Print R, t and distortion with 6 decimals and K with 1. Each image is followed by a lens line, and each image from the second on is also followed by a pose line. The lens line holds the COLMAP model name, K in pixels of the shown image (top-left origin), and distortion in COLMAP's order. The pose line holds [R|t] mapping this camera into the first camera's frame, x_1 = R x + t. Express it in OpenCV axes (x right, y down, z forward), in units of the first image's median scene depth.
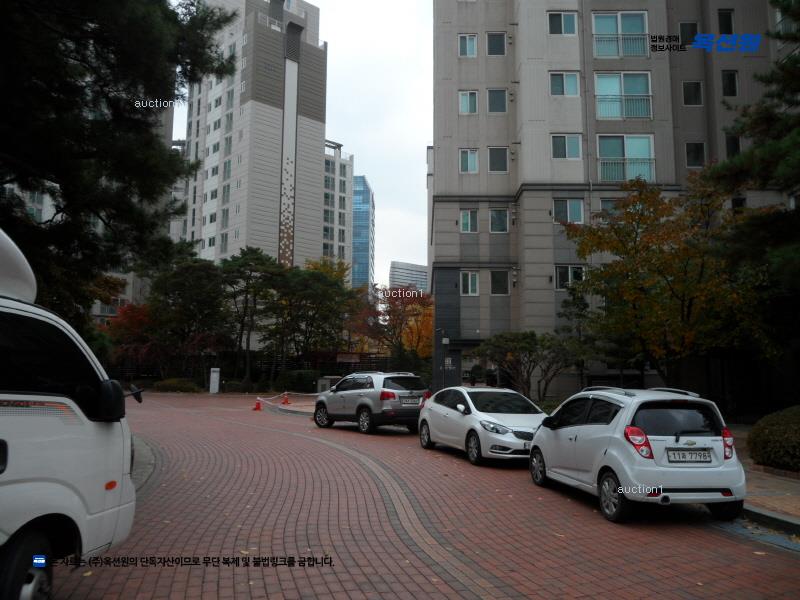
lens RADIAL K [[635.9, 0, 401.7], [0, 635.9, 299.3], [0, 0, 1]] dist [-0.037584, 0.023050]
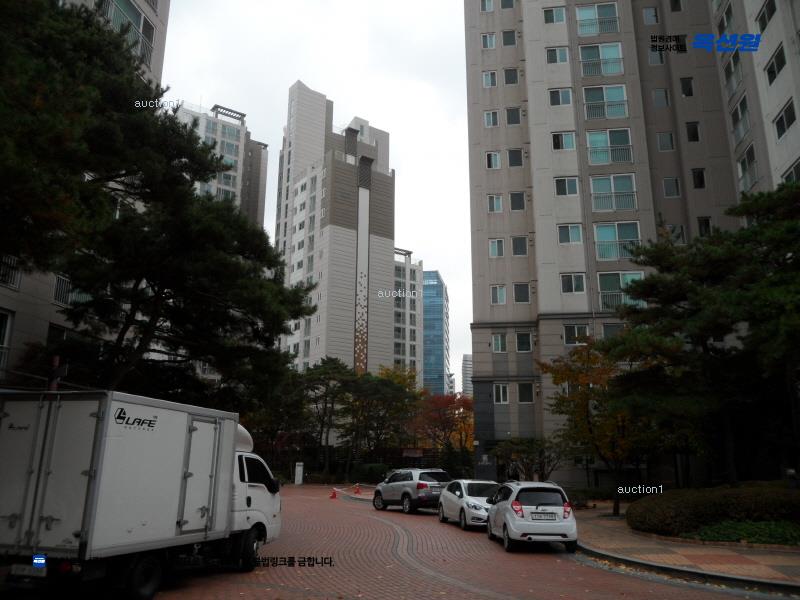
lens RADIAL K [[635.9, 0, 403.4], [0, 635.9, 297.9], [0, 0, 1]] dist [-0.037584, 0.023050]
pose [[0.992463, -0.034185, -0.117682, 0.069149], [0.017367, 0.989847, -0.141071, -0.038256], [0.121310, 0.137964, 0.982980, -0.267255]]
